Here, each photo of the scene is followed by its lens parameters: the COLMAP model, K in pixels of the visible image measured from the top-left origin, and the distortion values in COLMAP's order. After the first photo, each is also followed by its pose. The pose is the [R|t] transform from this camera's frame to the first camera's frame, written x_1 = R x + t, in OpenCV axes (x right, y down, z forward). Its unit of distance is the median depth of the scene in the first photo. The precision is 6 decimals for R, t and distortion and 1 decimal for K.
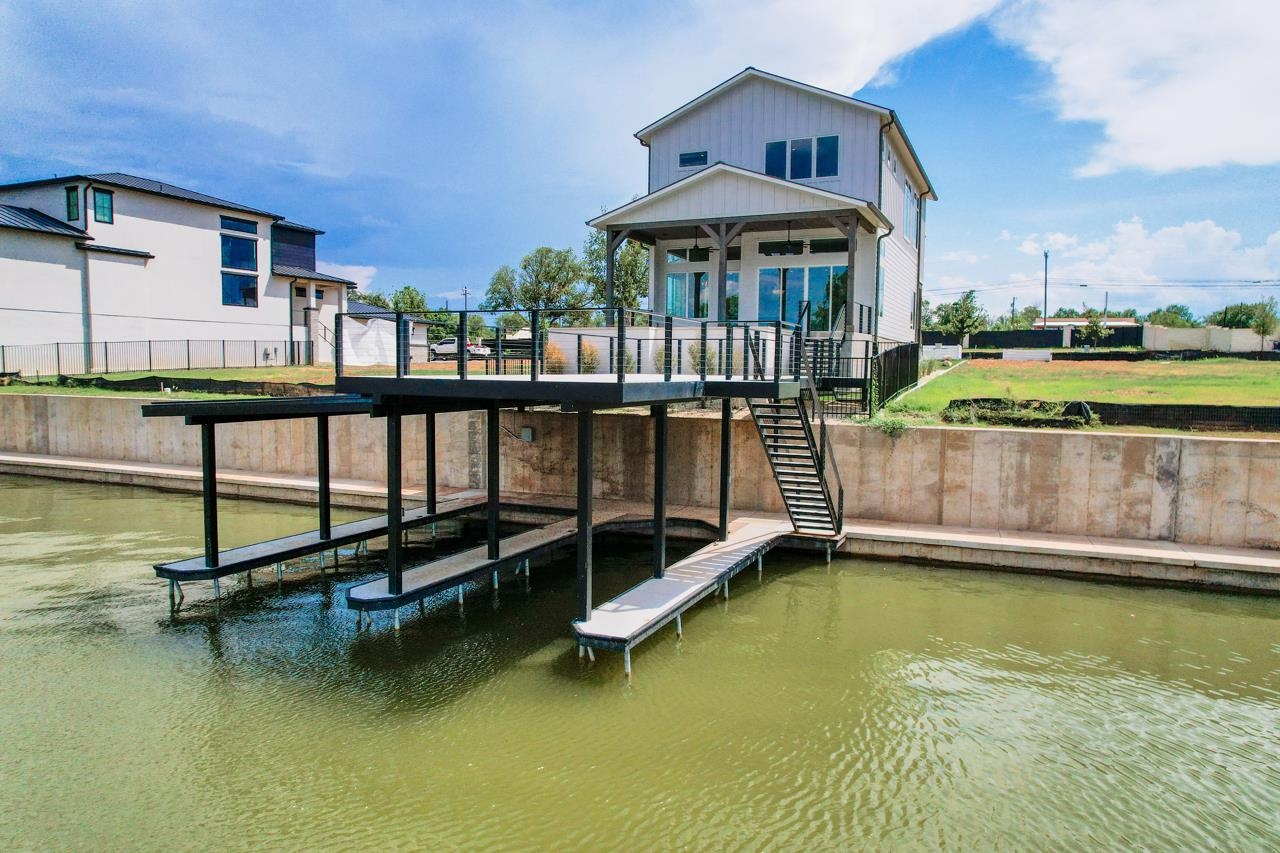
lens RADIAL K [[826.0, 0, 638.3], [0, 826.0, 423.9], [0, 0, 1]] dist [-0.072598, 0.056830]
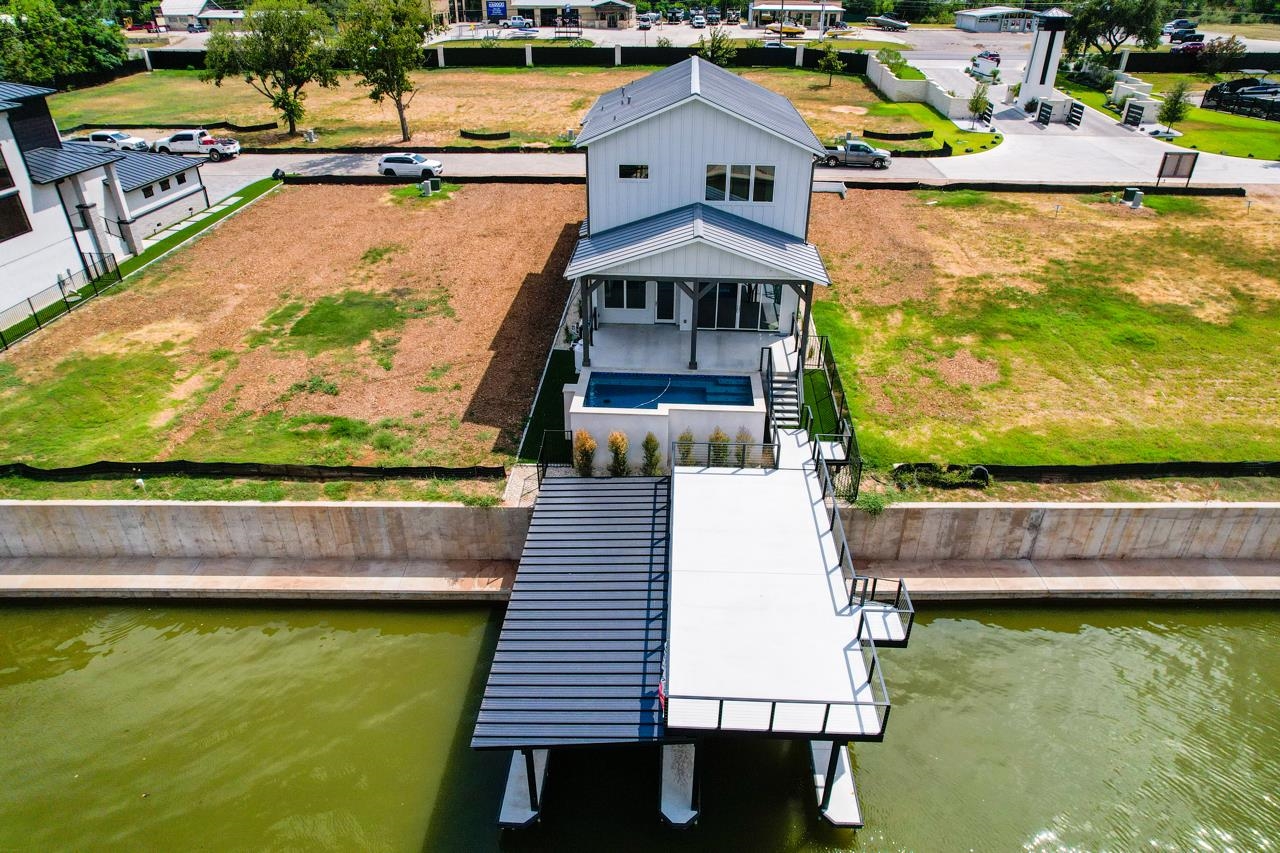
lens RADIAL K [[826.0, 0, 643.4], [0, 826.0, 432.9], [0, 0, 1]] dist [-0.072598, 0.056830]
pose [[0.926884, -0.200168, 0.317520, -0.507942], [0.039407, 0.893155, 0.448020, -0.793738], [-0.373273, -0.402750, 0.835739, -0.001608]]
